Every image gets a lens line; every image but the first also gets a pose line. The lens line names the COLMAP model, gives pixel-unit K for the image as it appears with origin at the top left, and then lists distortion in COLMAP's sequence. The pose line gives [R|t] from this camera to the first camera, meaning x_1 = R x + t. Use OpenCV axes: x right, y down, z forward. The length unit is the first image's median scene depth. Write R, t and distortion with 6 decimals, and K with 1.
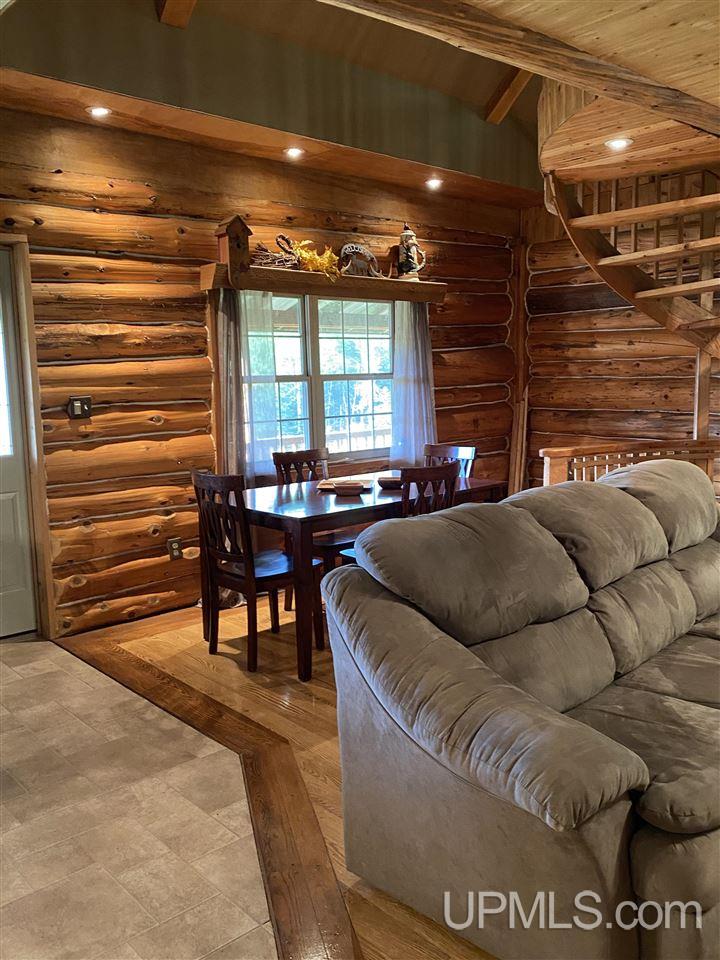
lens RADIAL K [[797.9, 0, 360.0], [0, 797.9, 480.0], [0, 0, 1]] dist [0.071315, -0.177833]
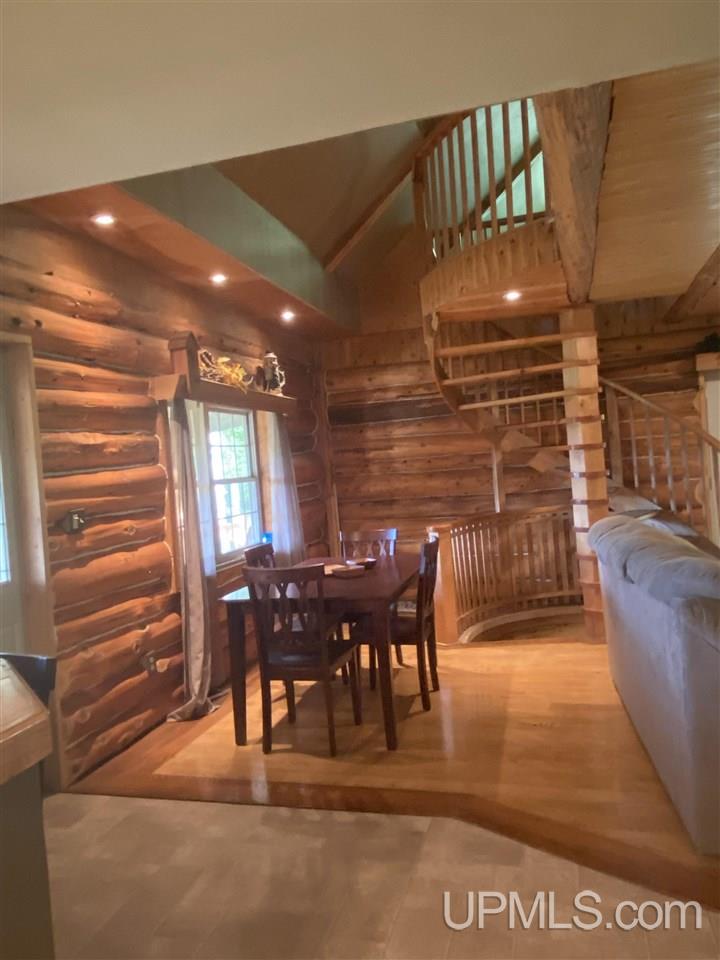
lens RADIAL K [[705.1, 0, 360.0], [0, 705.1, 480.0], [0, 0, 1]] dist [0.100184, -0.136894]
pose [[0.849128, -0.049534, 0.525859, -0.472331], [0.122040, 0.987052, -0.104085, -0.010919], [-0.513895, 0.152557, 0.844179, 0.124041]]
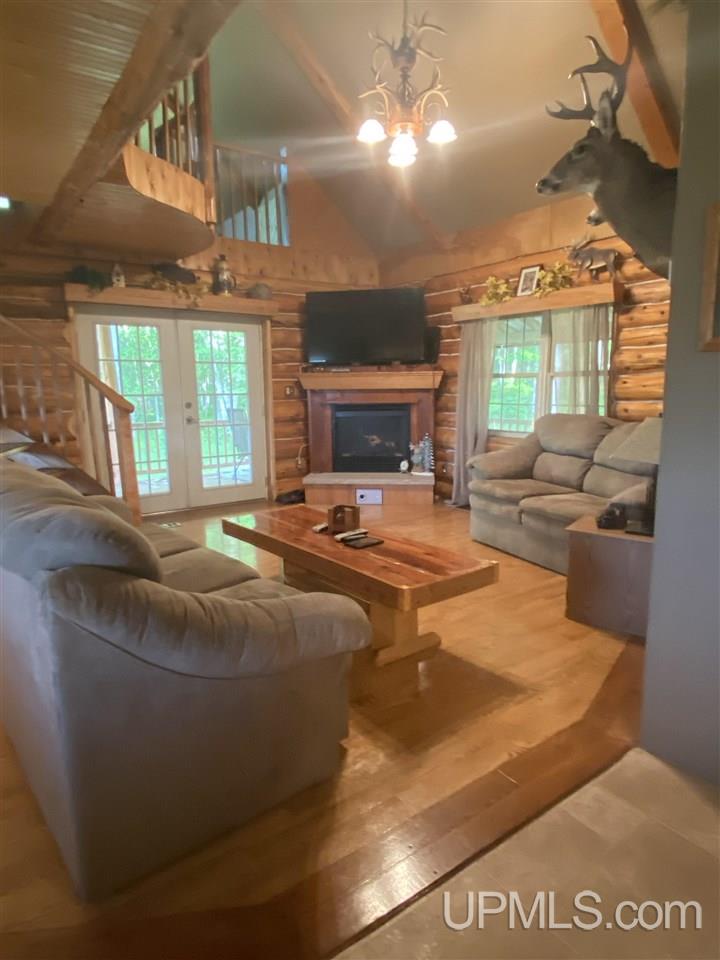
lens RADIAL K [[572.1, 0, 360.0], [0, 572.1, 480.0], [0, 0, 1]] dist [0.121518, -0.162667]
pose [[0.119720, -0.143307, 0.982410, -0.261263], [0.138438, 0.982270, 0.126416, -0.011691], [-0.983108, 0.120868, 0.137437, 0.261341]]
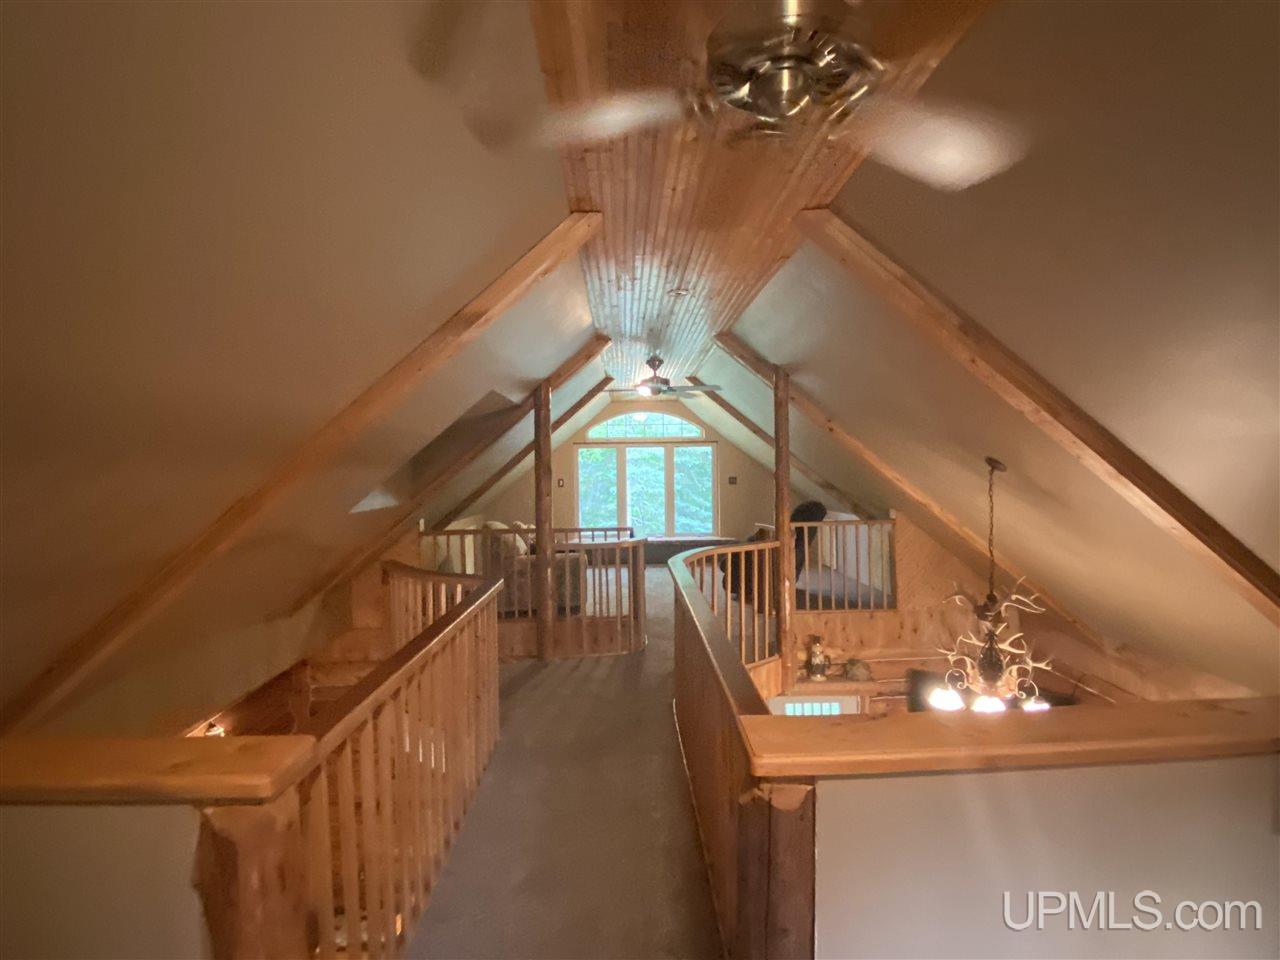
lens RADIAL K [[648.7, 0, 640.0], [0, 648.7, 480.0], [0, 0, 1]] dist [0.000581, 0.000122]
pose [[0.654841, -0.012934, 0.755656, -0.245482], [0.104845, 0.991740, -0.073882, -0.627135], [-0.748459, 0.127607, 0.650789, 0.026320]]
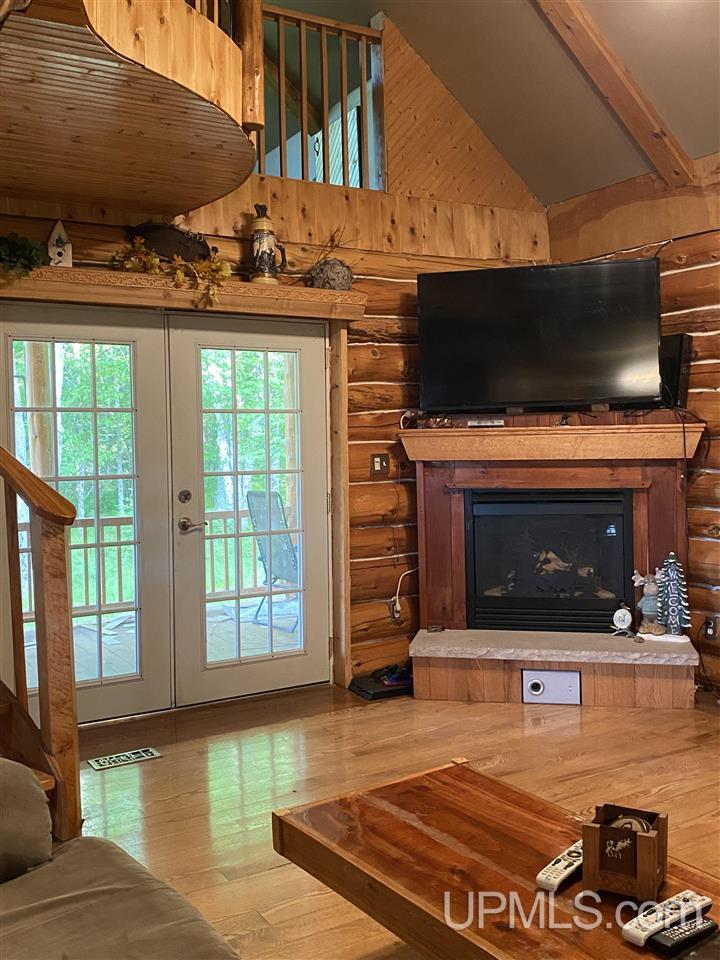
lens RADIAL K [[924.7, 0, 364.6], [0, 924.7, 473.0], [0, 0, 1]] dist [0.172359, -0.451268]
pose [[0.197514, -0.017927, 0.980136, 0.008415], [0.140187, 0.990073, -0.010141, -0.051827], [-0.970225, 0.139406, 0.198067, 0.391360]]
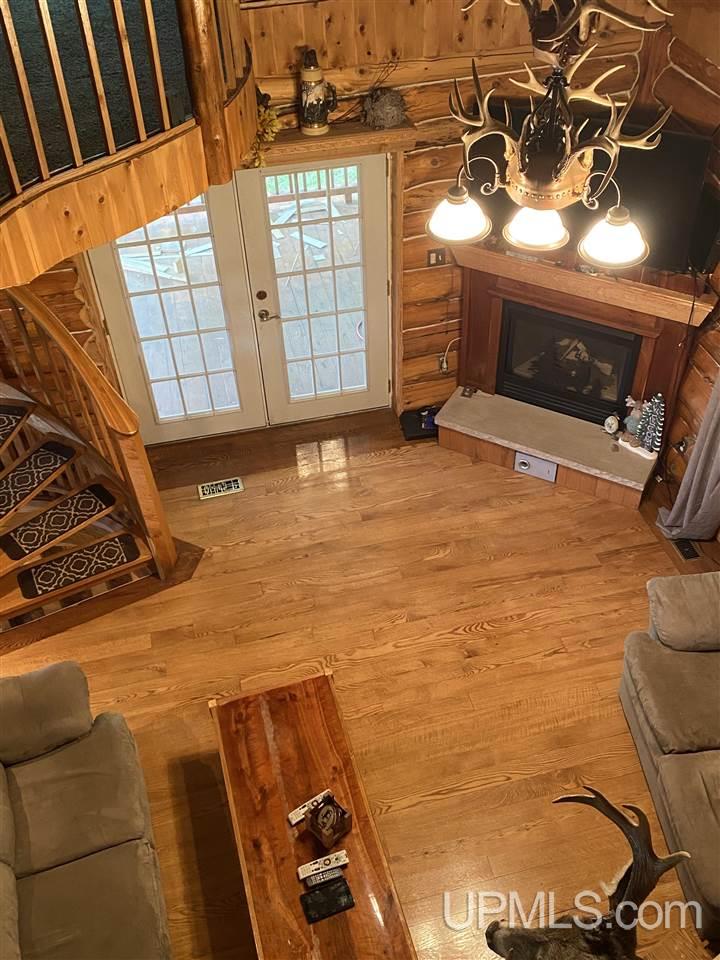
lens RADIAL K [[889.2, 0, 360.0], [0, 889.2, 480.0], [0, 0, 1]] dist [0.009134, -0.002222]
pose [[0.492020, -0.599925, 0.630878, 0.118294], [0.138435, 0.769354, 0.623642, -0.610405], [-0.859507, -0.219509, 0.461588, 0.056340]]
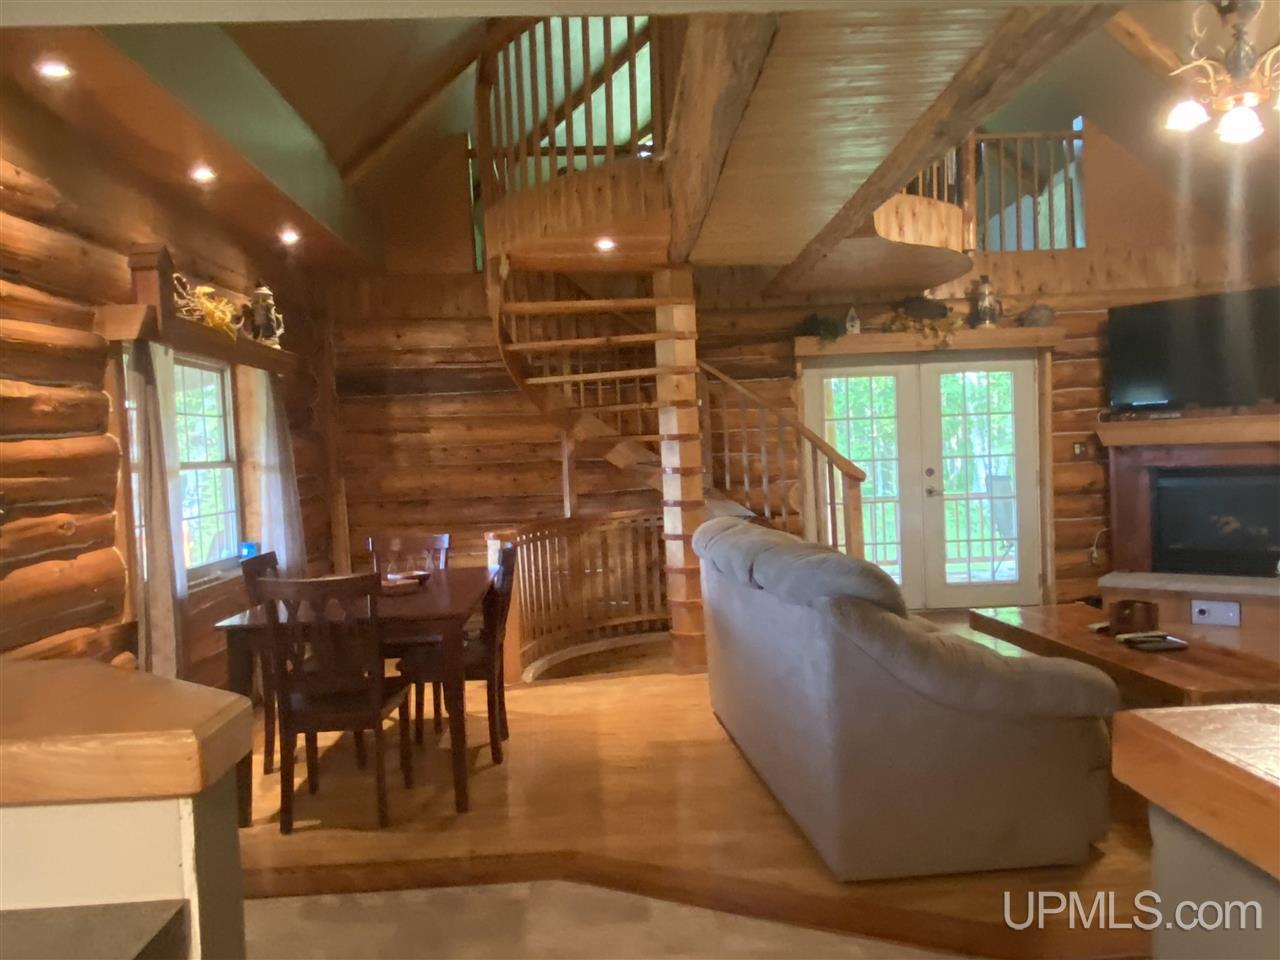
lens RADIAL K [[940.2, 0, 640.0], [0, 940.2, 480.0], [0, 0, 1]] dist [0.100184, -0.136894]
pose [[0.643659, -0.026033, 0.764869, -0.556180], [0.124212, 0.989724, -0.070842, 0.000560], [-0.755165, 0.140604, 0.640278, 0.141314]]
